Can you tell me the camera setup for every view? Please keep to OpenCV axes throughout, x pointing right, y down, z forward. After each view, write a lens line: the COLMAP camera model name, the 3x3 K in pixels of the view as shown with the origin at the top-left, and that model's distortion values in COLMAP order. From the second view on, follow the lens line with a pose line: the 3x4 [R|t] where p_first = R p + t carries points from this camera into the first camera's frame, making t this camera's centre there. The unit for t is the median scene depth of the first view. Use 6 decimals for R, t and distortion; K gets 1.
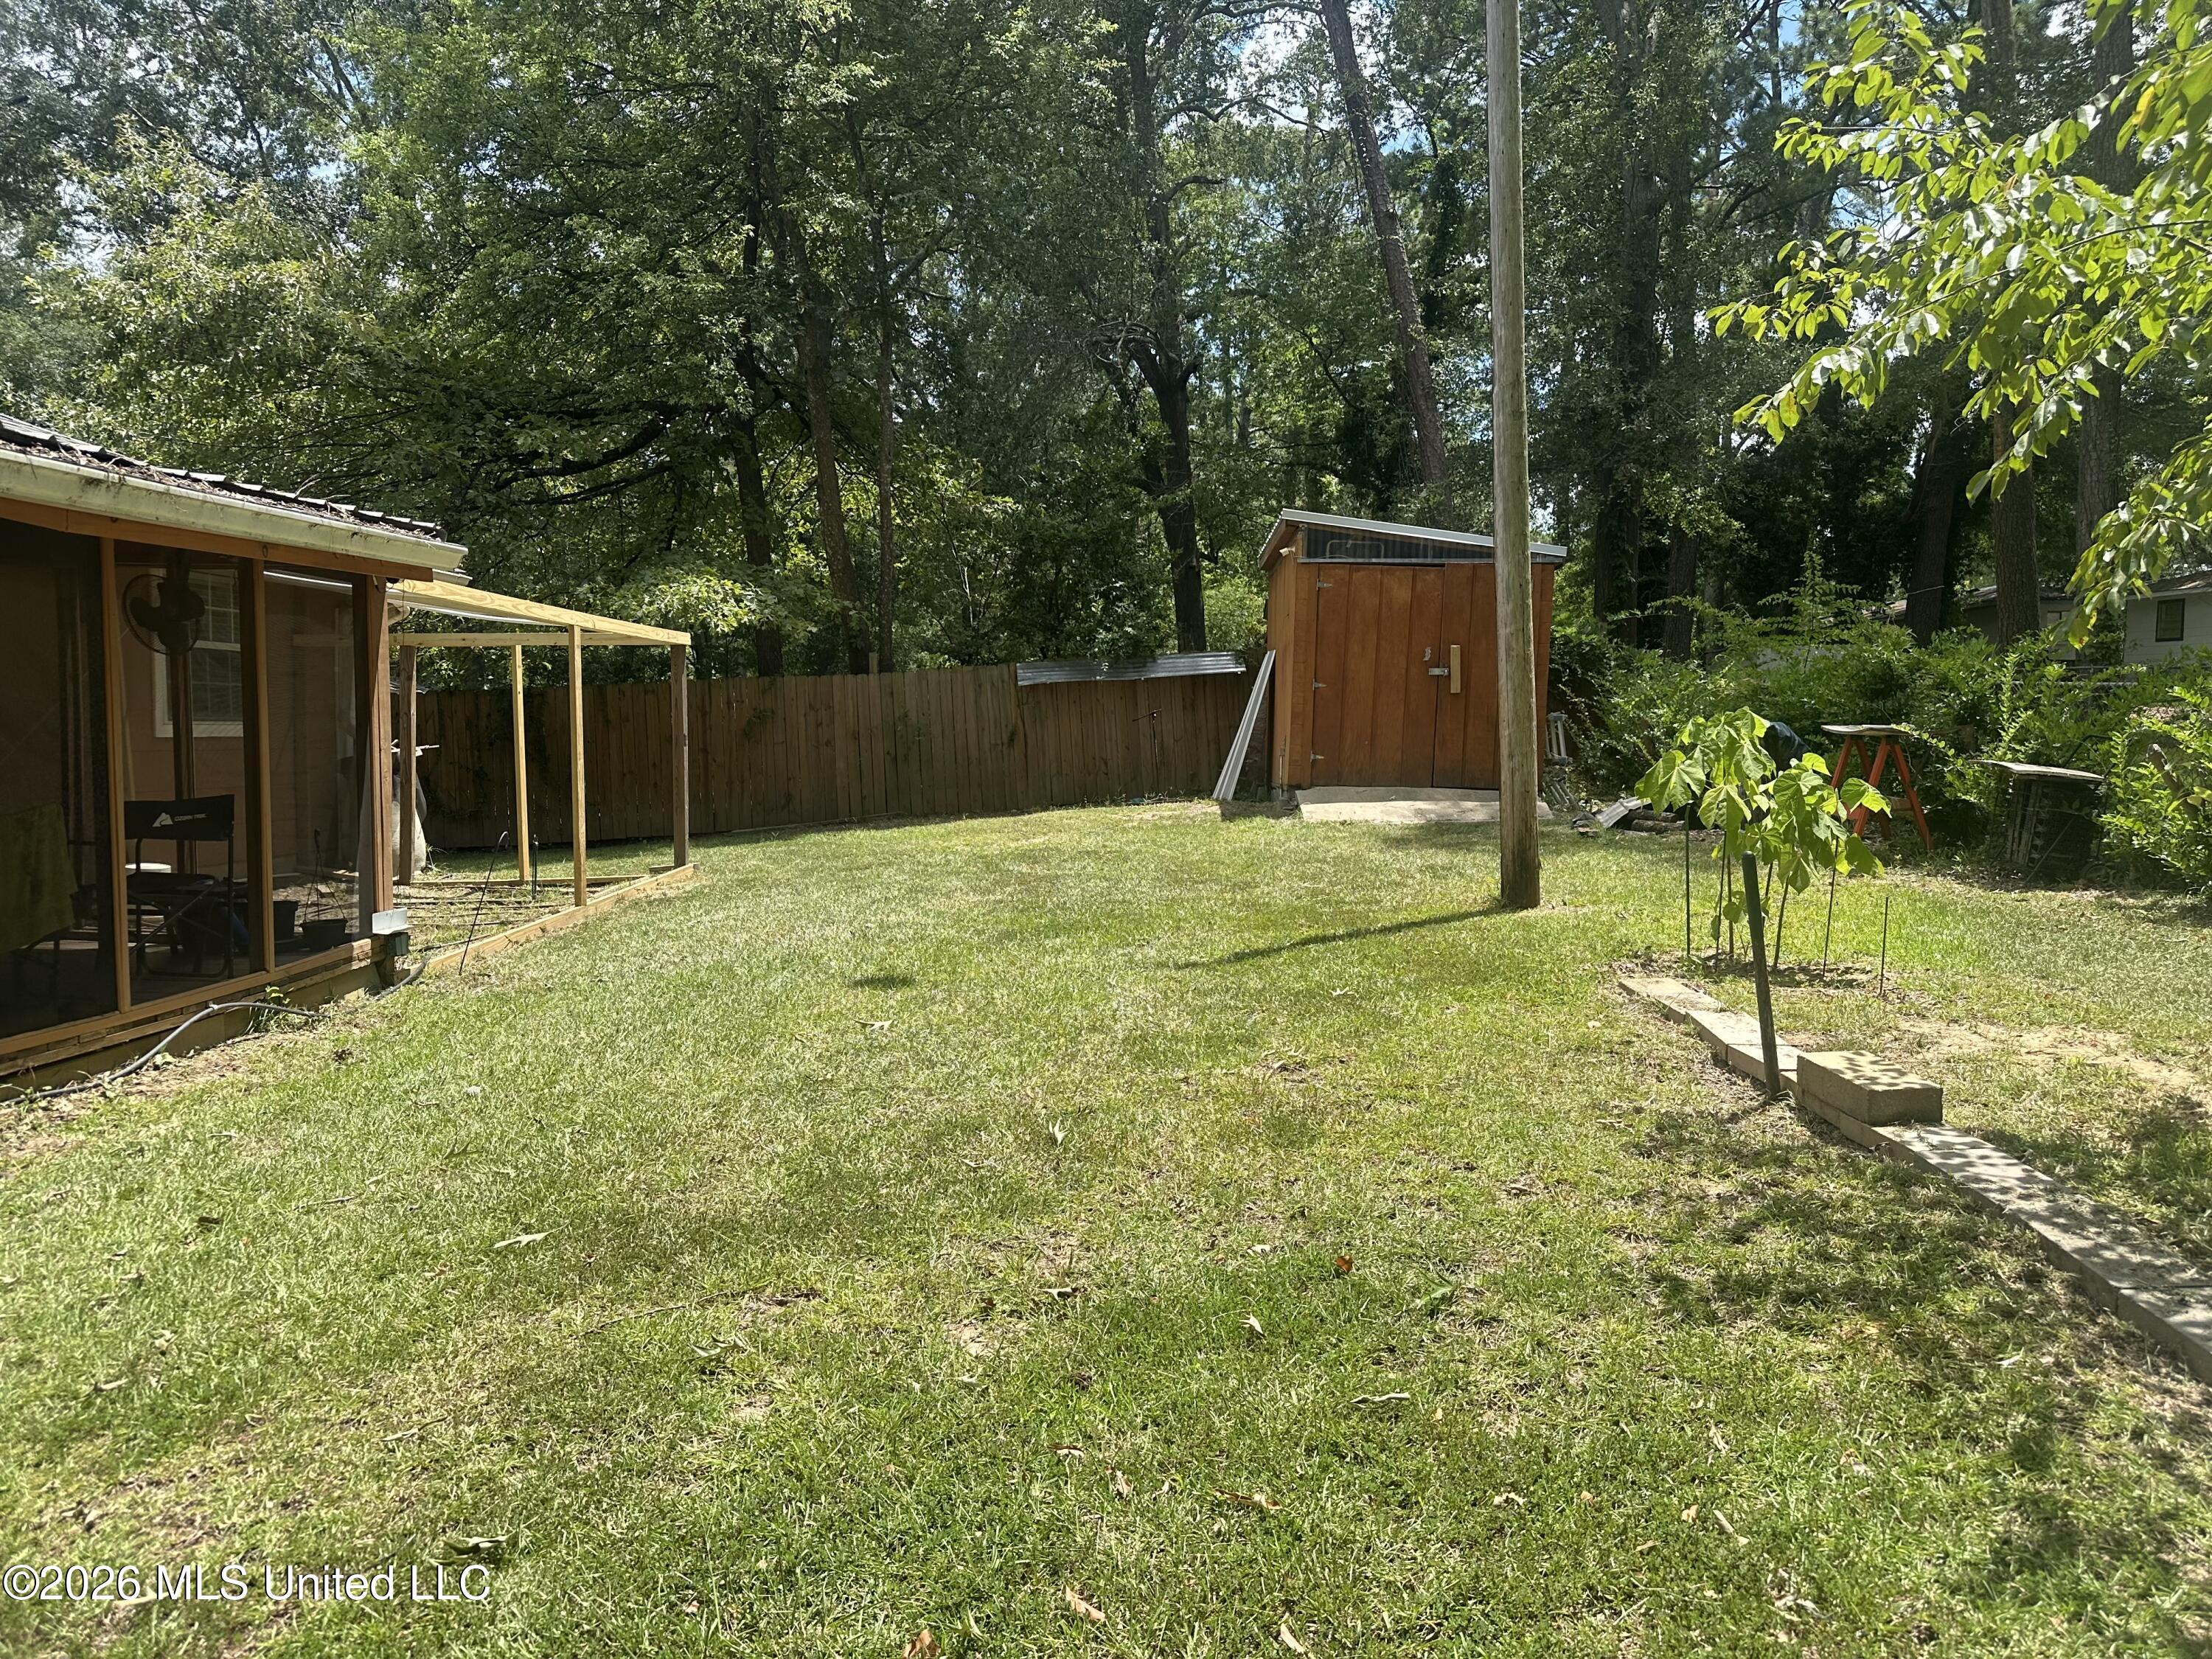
lens RADIAL K [[1558.1, 0, 1105.8], [0, 1558.1, 832.9], [0, 0, 1]] dist [0.068196, -0.080212]
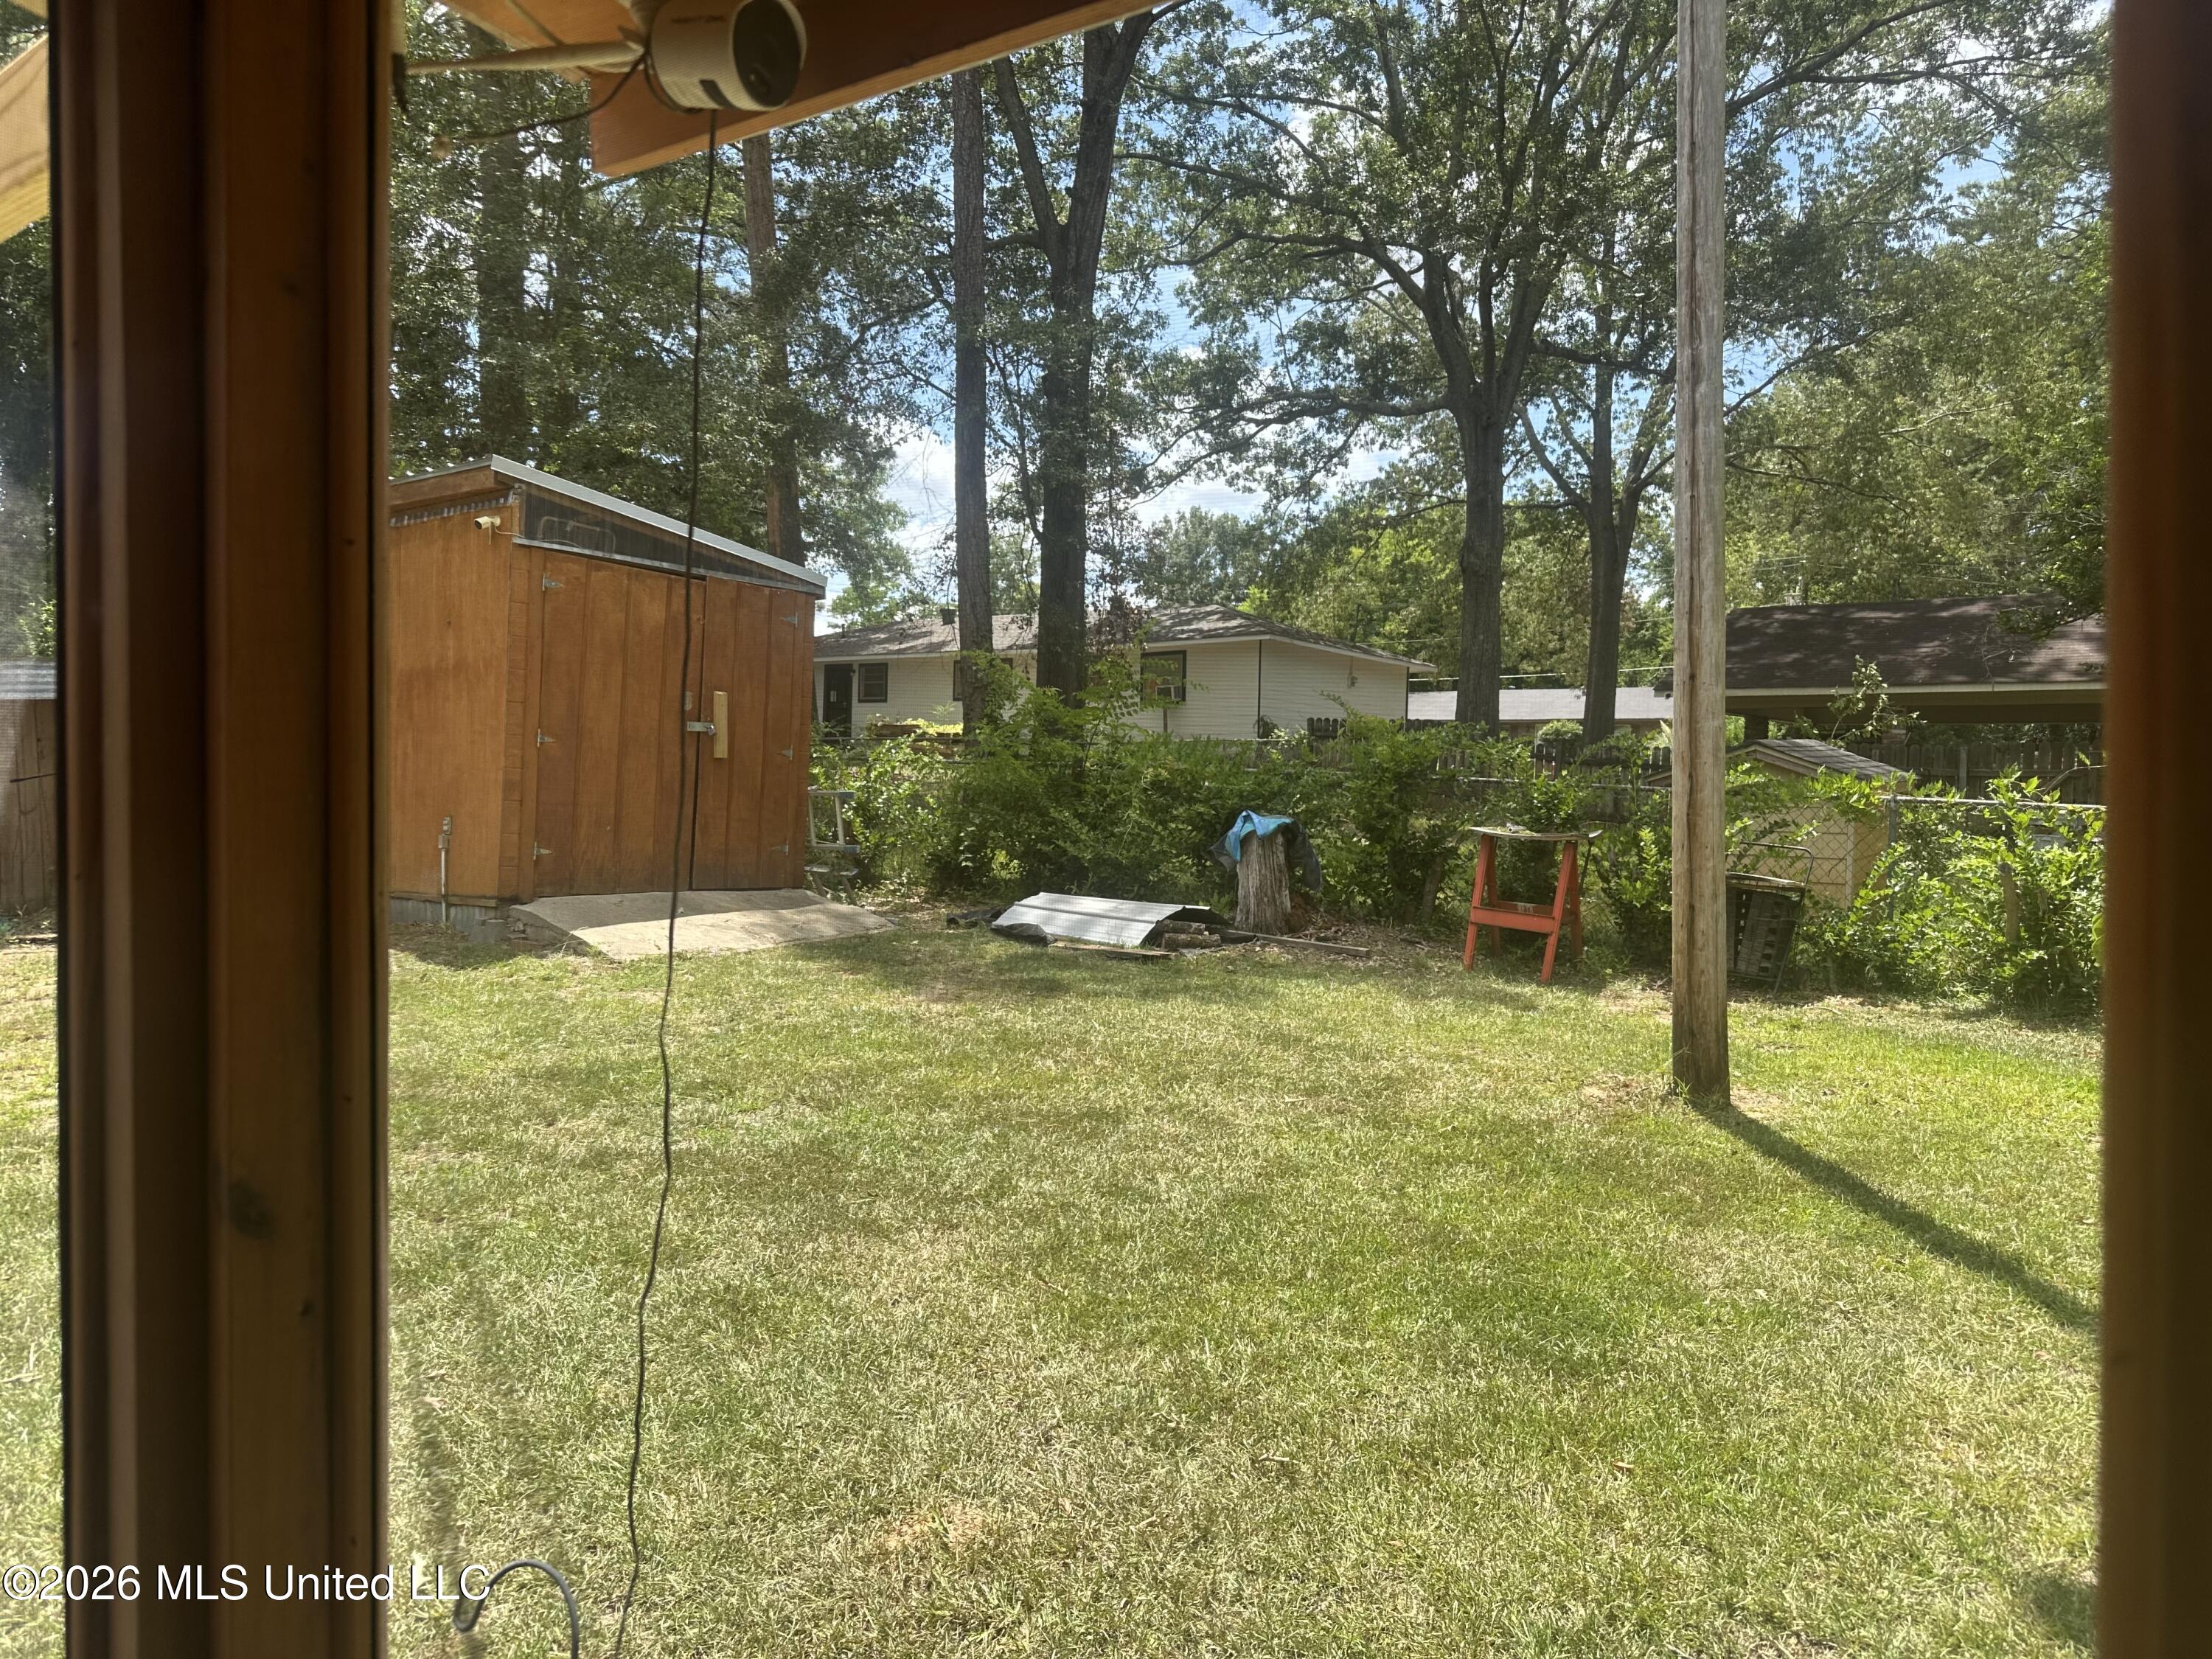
lens RADIAL K [[1558.1, 0, 1171.4], [0, 1558.1, 814.1], [0, 0, 1]] dist [0.068196, -0.080212]
pose [[0.538701, -0.007512, 0.842463, -0.268644], [0.036970, 0.999208, -0.014730, -0.045553], [-0.841685, 0.039081, 0.538552, 0.442575]]
